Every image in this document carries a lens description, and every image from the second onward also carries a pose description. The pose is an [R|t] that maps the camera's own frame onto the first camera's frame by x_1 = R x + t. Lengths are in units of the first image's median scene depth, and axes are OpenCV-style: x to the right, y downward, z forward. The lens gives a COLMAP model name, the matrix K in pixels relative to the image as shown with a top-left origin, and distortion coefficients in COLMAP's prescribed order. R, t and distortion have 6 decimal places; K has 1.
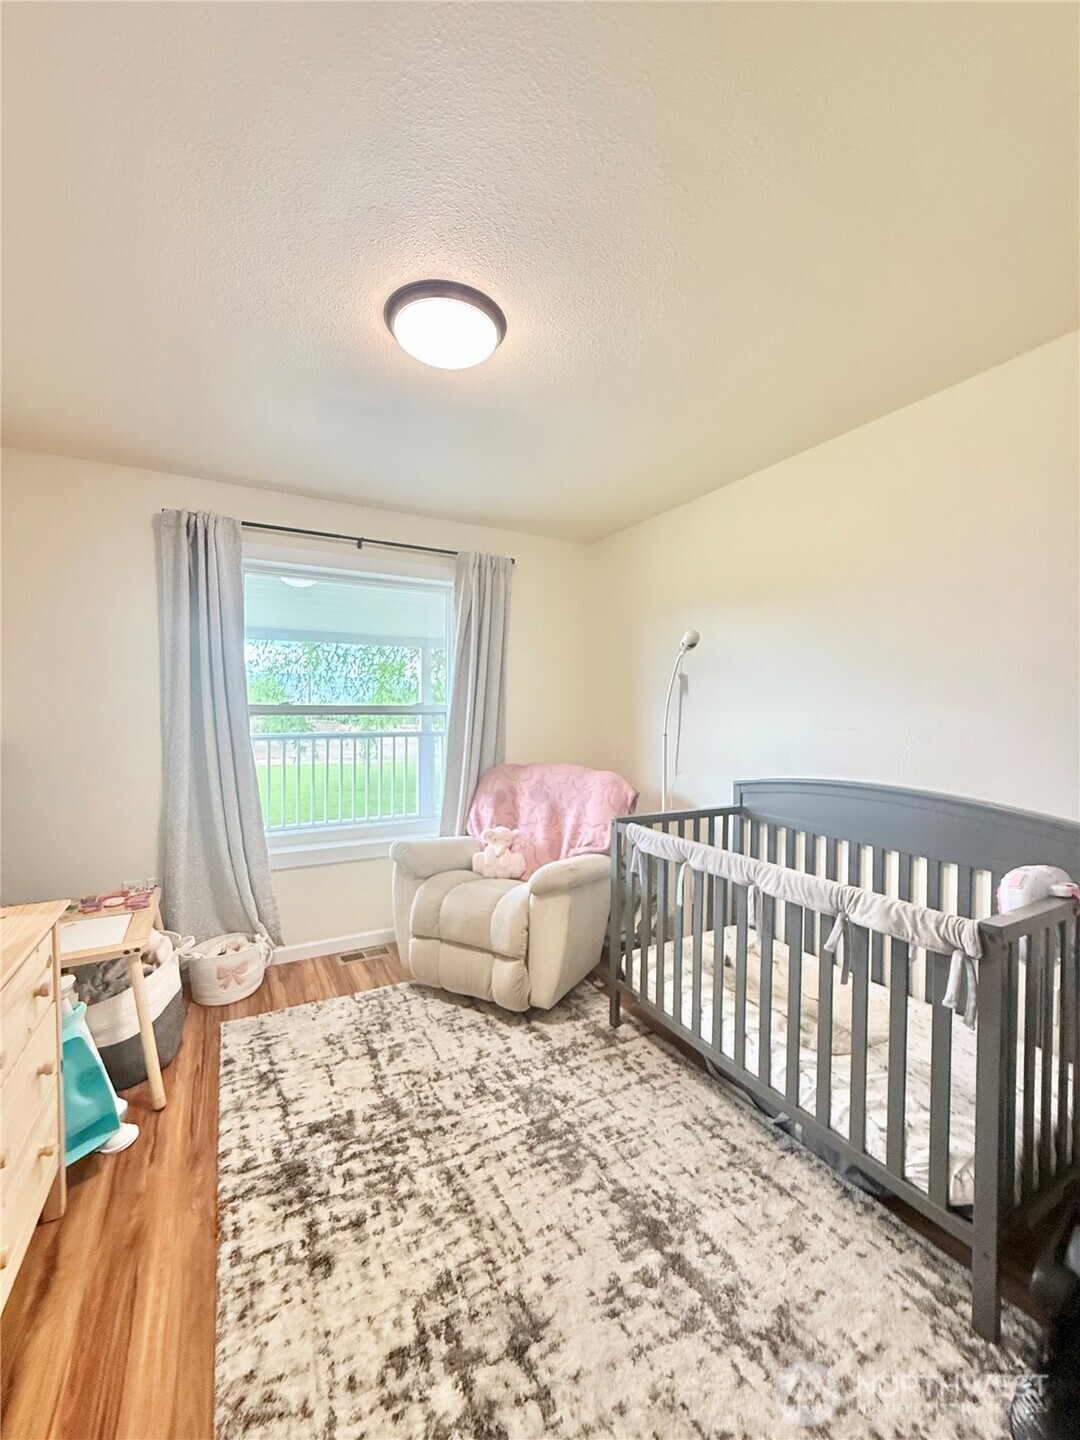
lens RADIAL K [[574.2, 0, 541.0], [0, 574.2, 719.3], [0, 0, 1]] dist [-0.000557, 0.000286]
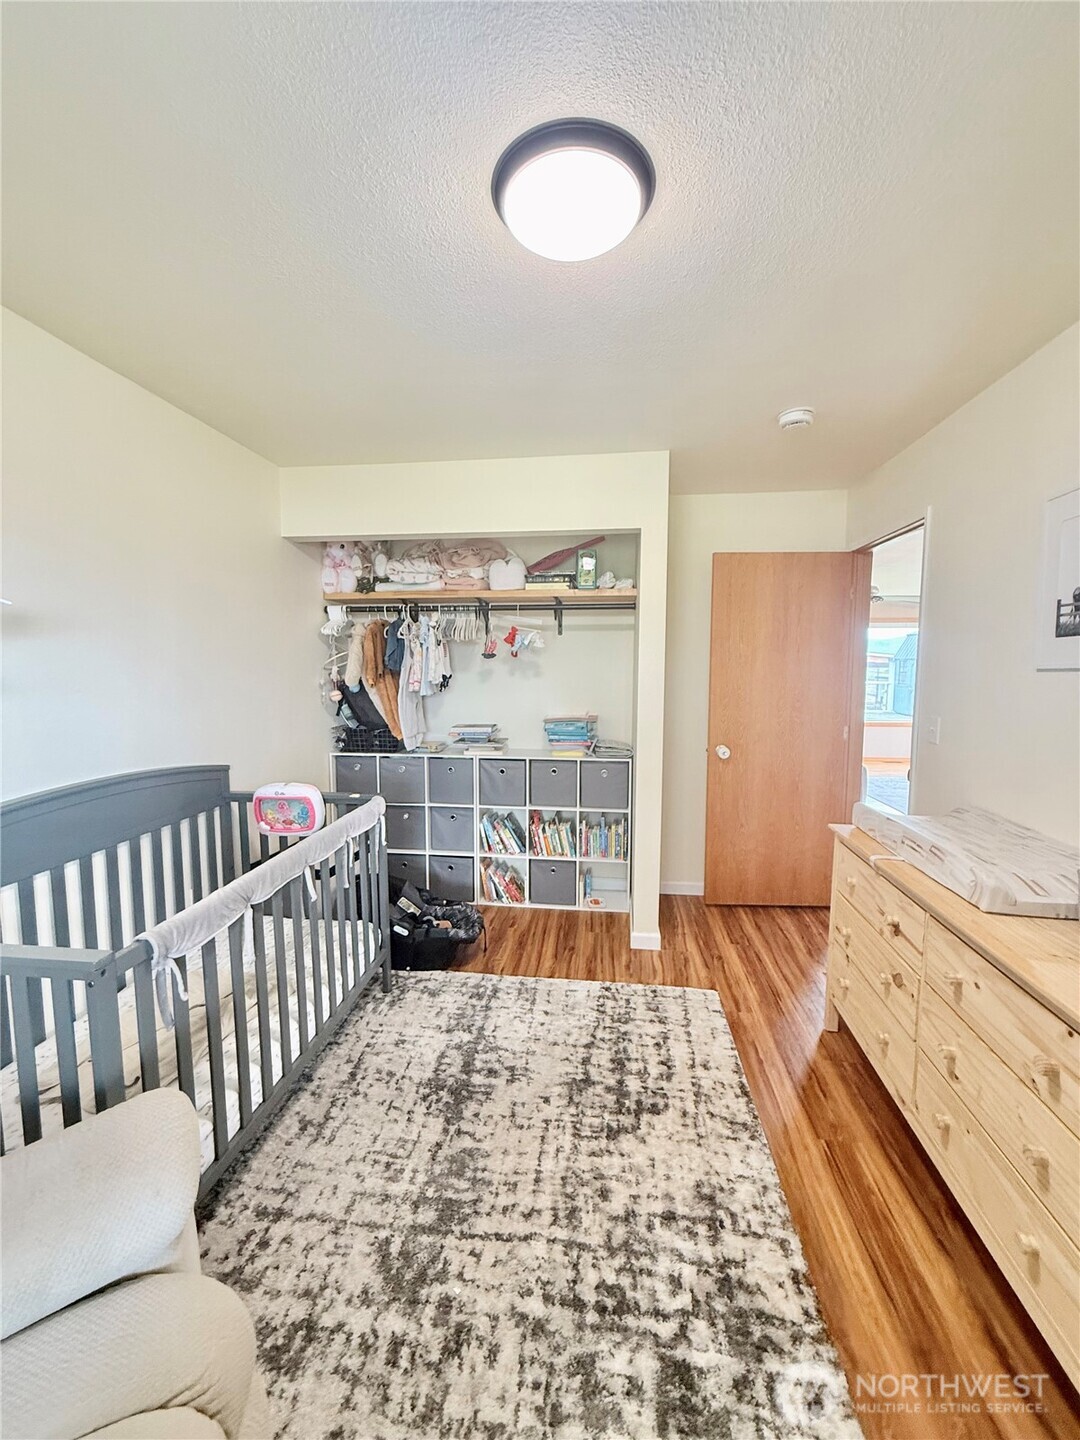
lens RADIAL K [[574.2, 0, 542.7], [0, 574.2, 719.6], [0, 0, 1]] dist [-0.000557, 0.000286]
pose [[-0.816169, -0.062690, 0.574402, -0.642887], [0.006664, 0.993010, 0.117845, -0.107360], [-0.577774, 0.100009, -0.810046, 1.806751]]
